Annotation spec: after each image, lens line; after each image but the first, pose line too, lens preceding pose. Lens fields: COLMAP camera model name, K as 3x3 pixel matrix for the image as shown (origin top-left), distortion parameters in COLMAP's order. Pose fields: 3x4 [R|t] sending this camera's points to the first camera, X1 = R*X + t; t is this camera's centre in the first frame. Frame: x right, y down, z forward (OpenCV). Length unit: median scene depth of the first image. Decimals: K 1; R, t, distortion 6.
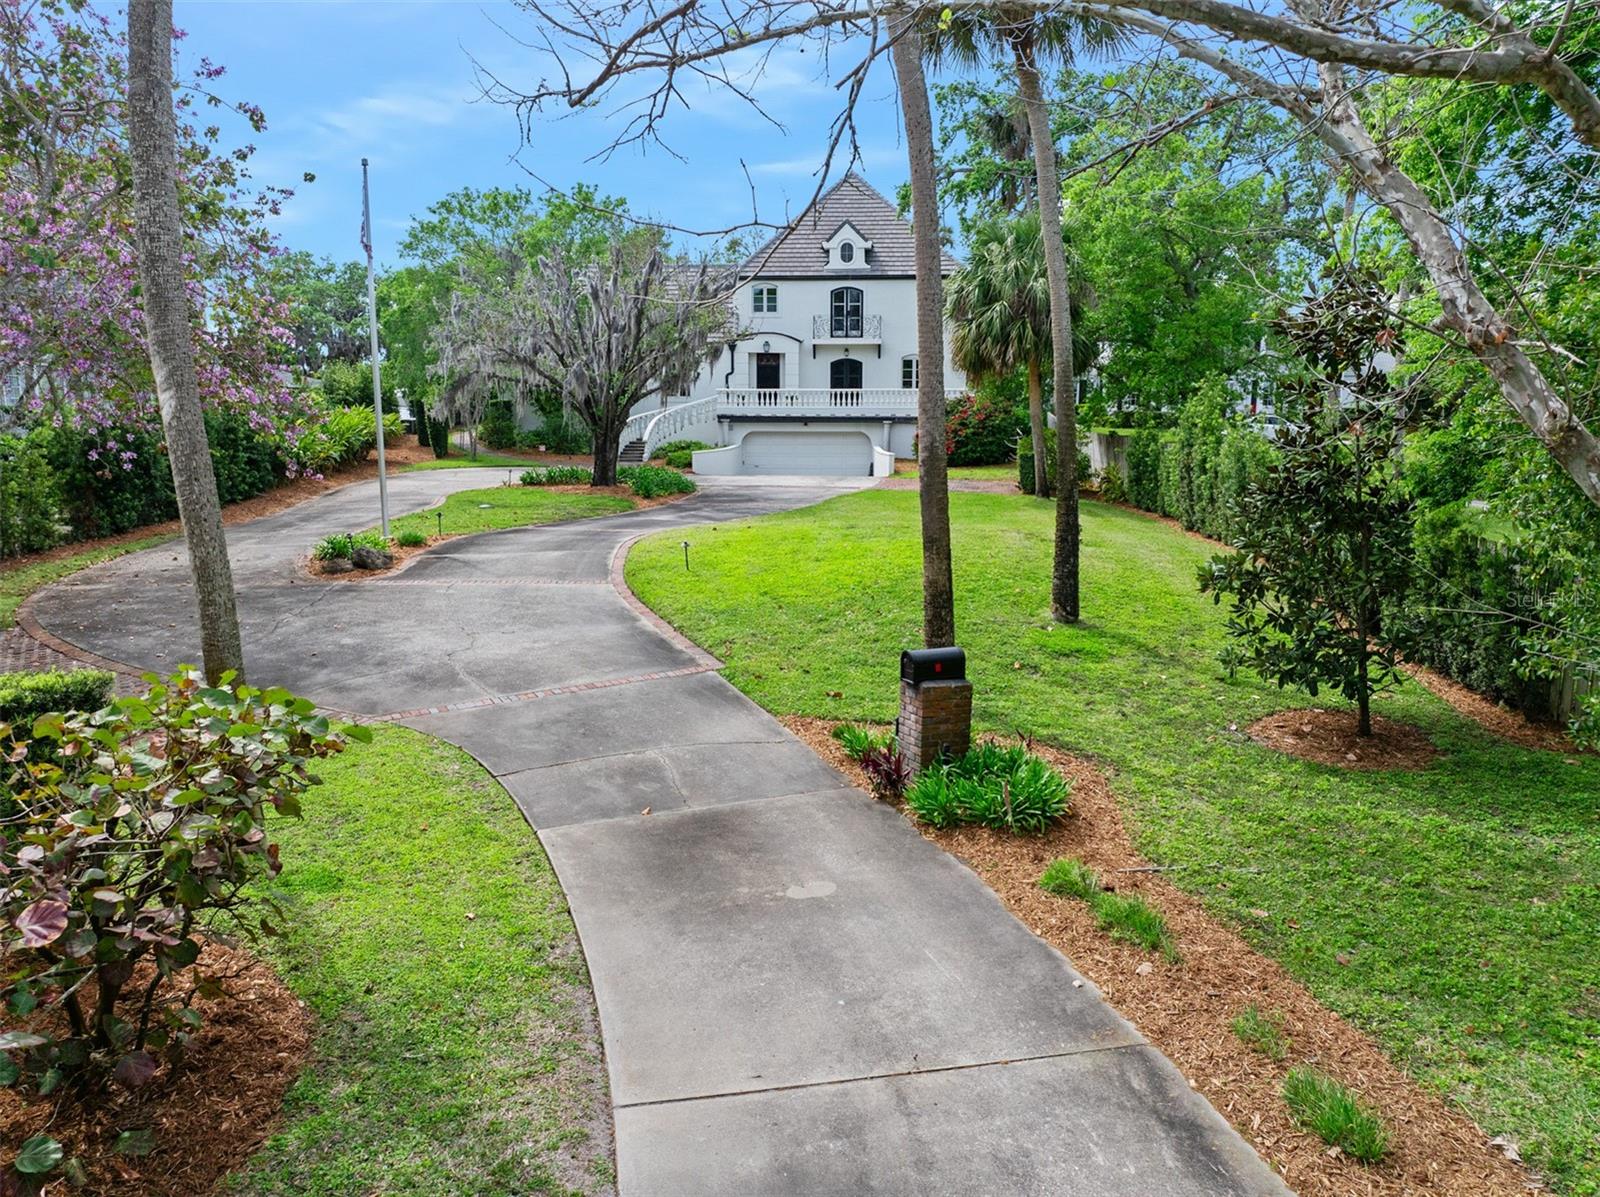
lens RADIAL K [[1150.7, 0, 800.0], [0, 1150.7, 598.5], [0, 0, 1]] dist [-0.026745, -0.047036]
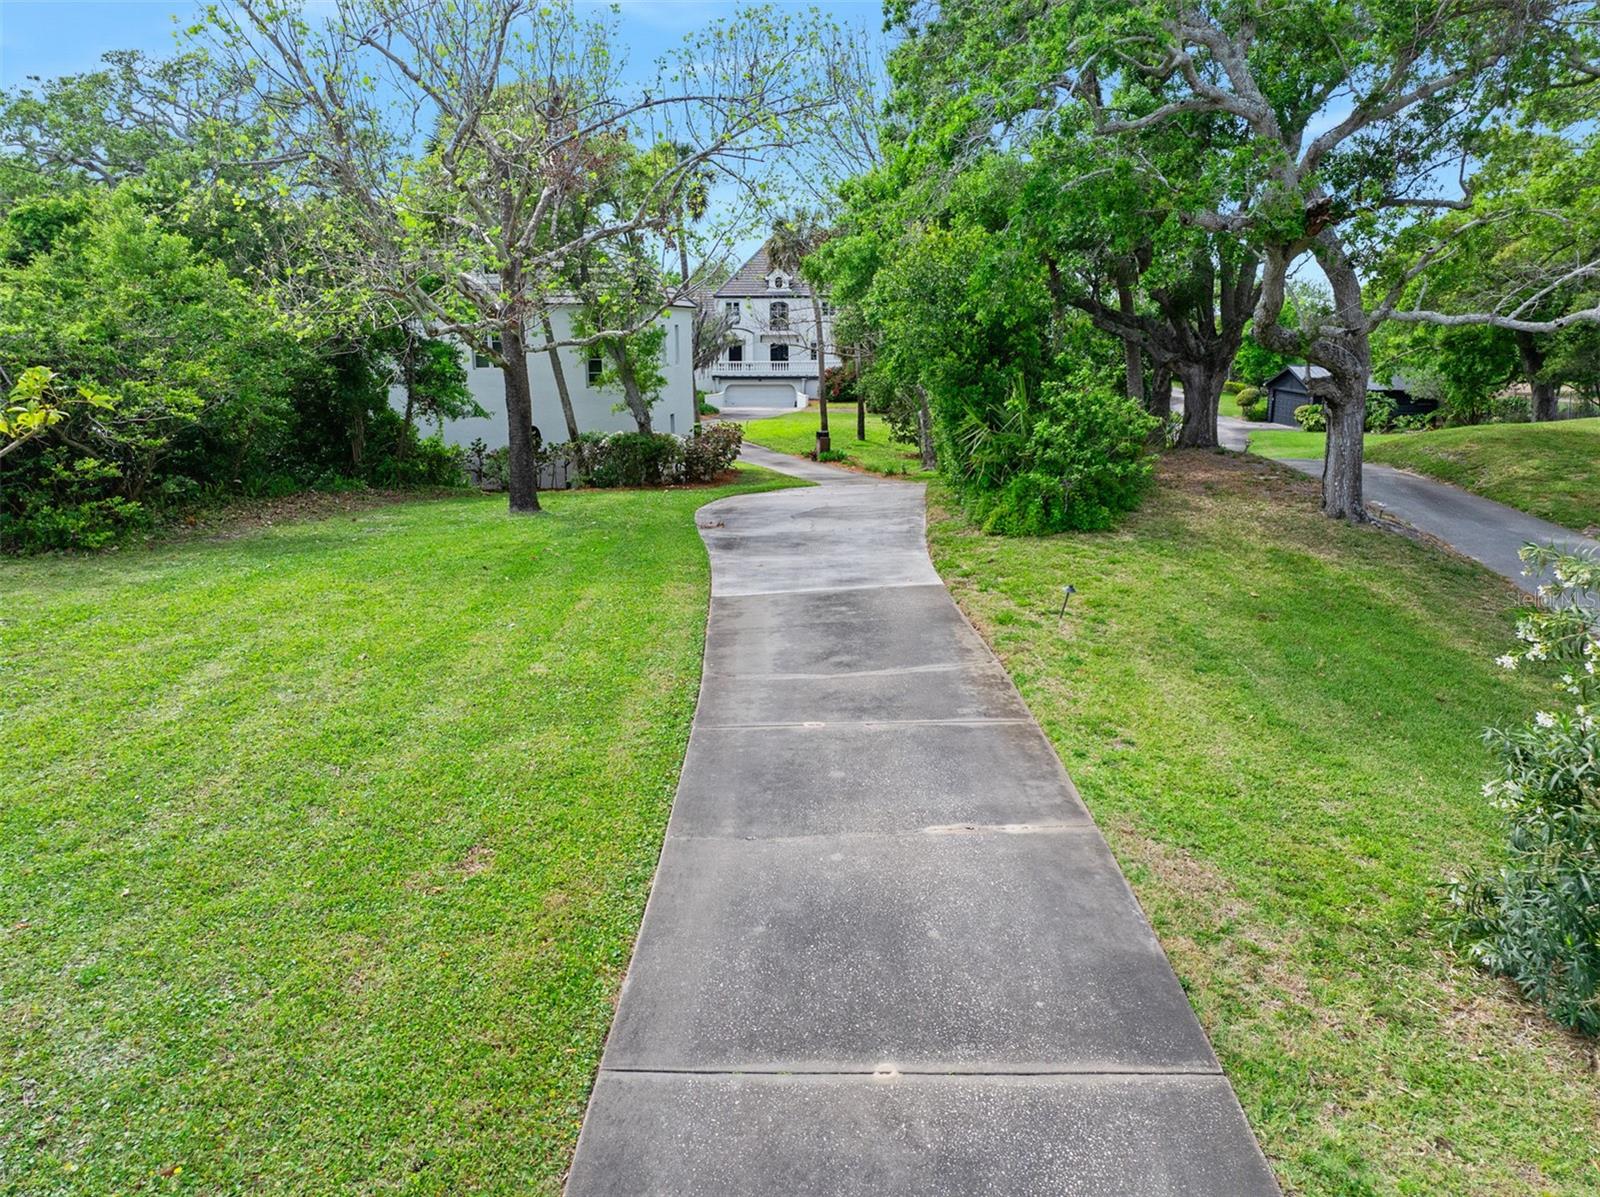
lens RADIAL K [[1150.7, 0, 800.0], [0, 1150.7, 598.5], [0, 0, 1]] dist [-0.026745, -0.047036]
pose [[0.996521, -0.017042, 0.081583, -0.088620], [0.013394, 0.998895, 0.045050, 0.119475], [-0.082261, -0.043801, 0.995648, -0.882541]]
